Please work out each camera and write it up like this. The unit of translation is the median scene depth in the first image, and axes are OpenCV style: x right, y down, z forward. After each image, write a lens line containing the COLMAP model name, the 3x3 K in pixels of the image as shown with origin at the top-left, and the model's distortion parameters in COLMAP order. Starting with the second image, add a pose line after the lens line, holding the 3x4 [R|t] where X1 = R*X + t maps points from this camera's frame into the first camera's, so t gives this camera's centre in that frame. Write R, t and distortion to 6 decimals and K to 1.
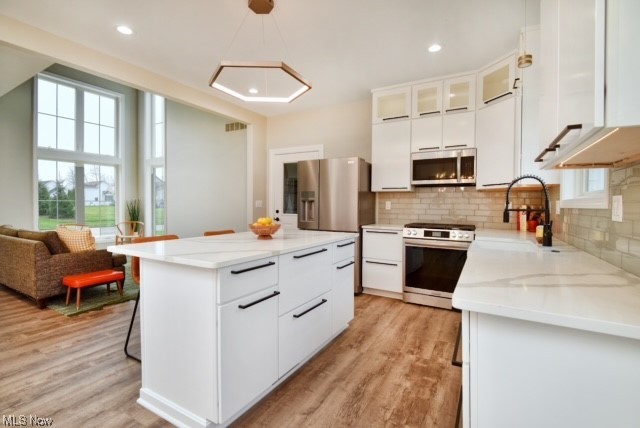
lens RADIAL K [[299.9, 0, 319.3], [0, 299.9, 213.6], [0, 0, 1]] dist [-0.026927, -0.008371]
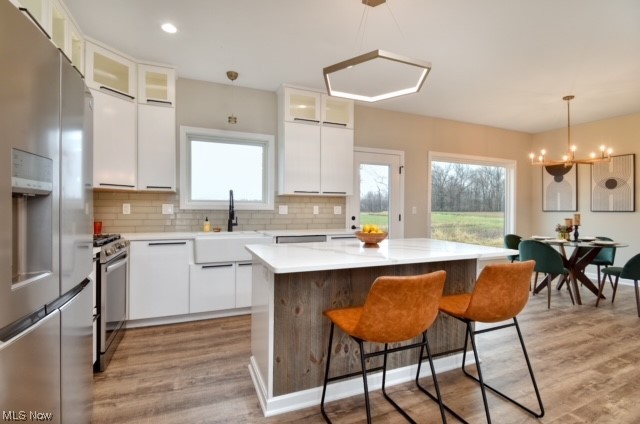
lens RADIAL K [[299.9, 0, 316.7], [0, 299.9, 213.5], [0, 0, 1]] dist [-0.026927, -0.008371]
pose [[-0.776593, -0.020177, 0.629679, -0.239782], [0.006231, 0.999192, 0.039702, -0.022964], [-0.629971, 0.034756, -0.775840, 0.684167]]
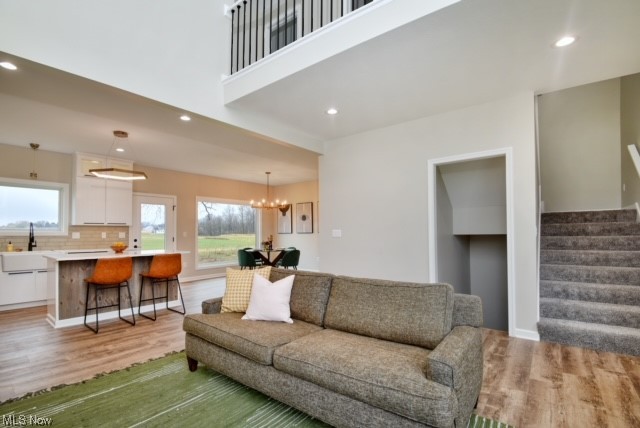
lens RADIAL K [[299.9, 0, 318.0], [0, 299.9, 224.6], [0, 0, 1]] dist [-0.026927, -0.008371]
pose [[-0.987656, 0.004540, 0.156575, -0.656506], [0.004964, 0.999985, 0.002319, -0.037524], [-0.156562, 0.003067, -0.987663, 1.005371]]
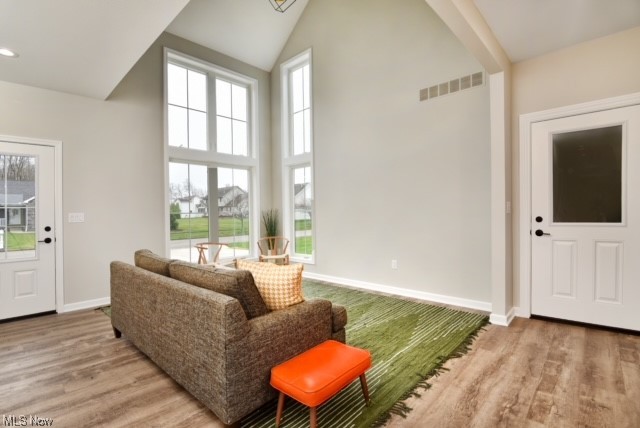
lens RADIAL K [[299.9, 0, 320.6], [0, 299.9, 211.1], [0, 0, 1]] dist [-0.026927, -0.008371]
pose [[0.971970, -0.032813, -0.232802, -0.351523], [0.025560, 0.999091, -0.034106, -0.011350], [0.233710, 0.027200, 0.971926, 0.280739]]
